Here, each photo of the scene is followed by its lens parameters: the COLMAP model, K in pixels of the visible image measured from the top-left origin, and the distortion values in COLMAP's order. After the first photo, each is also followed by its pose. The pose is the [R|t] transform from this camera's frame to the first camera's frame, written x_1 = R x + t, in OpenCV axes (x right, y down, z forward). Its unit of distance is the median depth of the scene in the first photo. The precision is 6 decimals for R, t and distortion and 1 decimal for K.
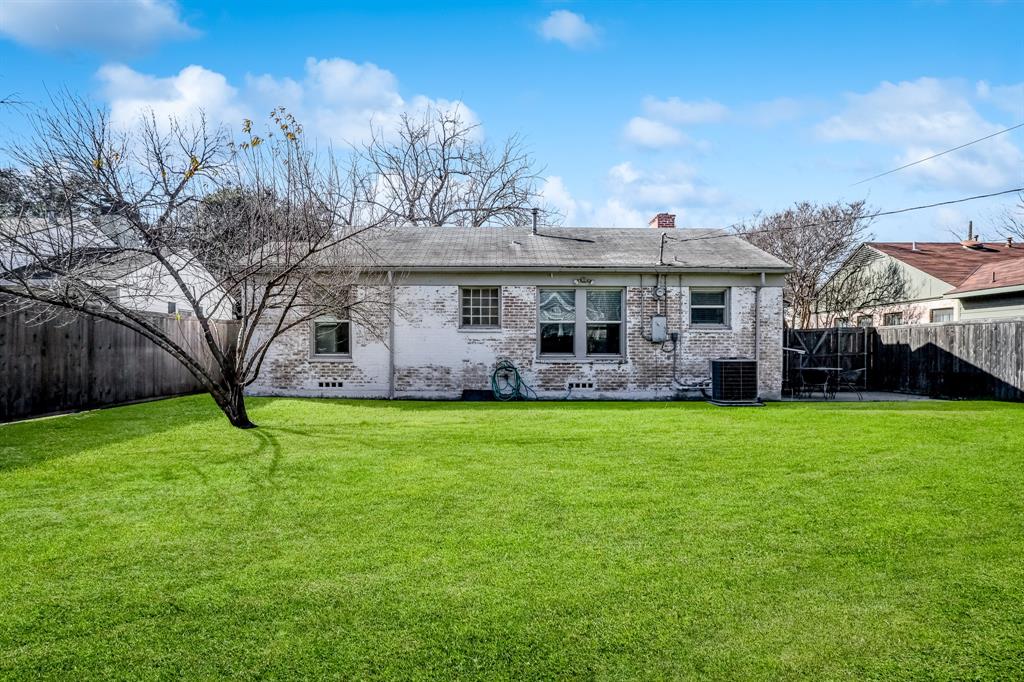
lens RADIAL K [[570.1, 0, 510.6], [0, 570.1, 330.5], [0, 0, 1]] dist [-0.000296, 0.000427]
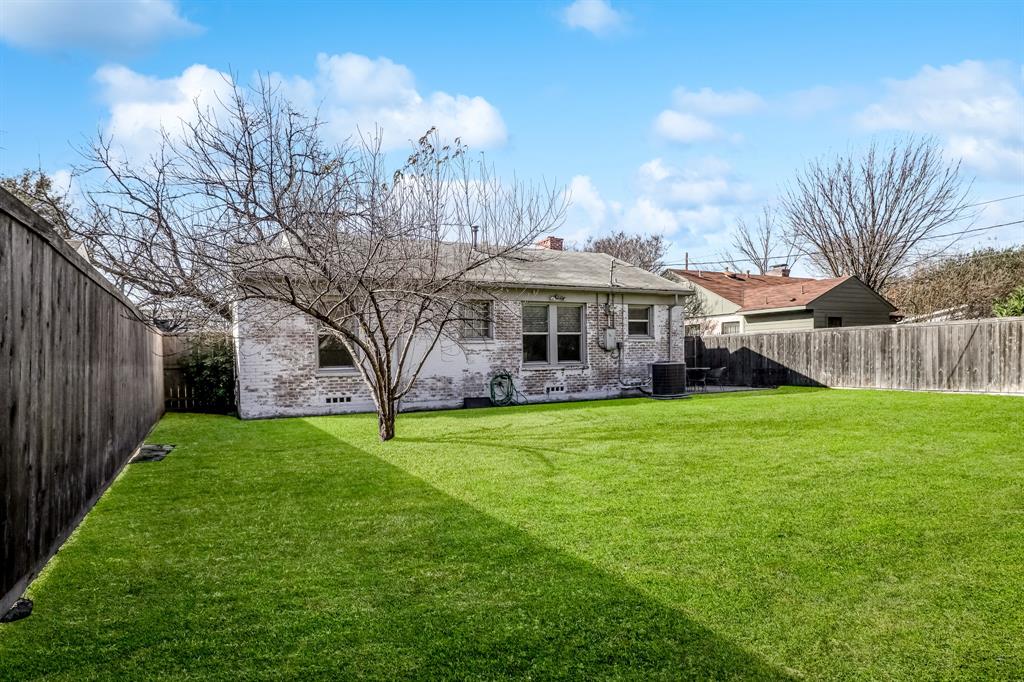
lens RADIAL K [[571.8, 0, 512.0], [0, 571.8, 341.0], [0, 0, 1]] dist [-0.000205, -0.000022]
pose [[0.897818, -0.008728, 0.440280, -0.455162], [0.006301, 0.999956, 0.006973, -0.008320], [-0.440321, -0.003486, 0.897834, 0.010256]]
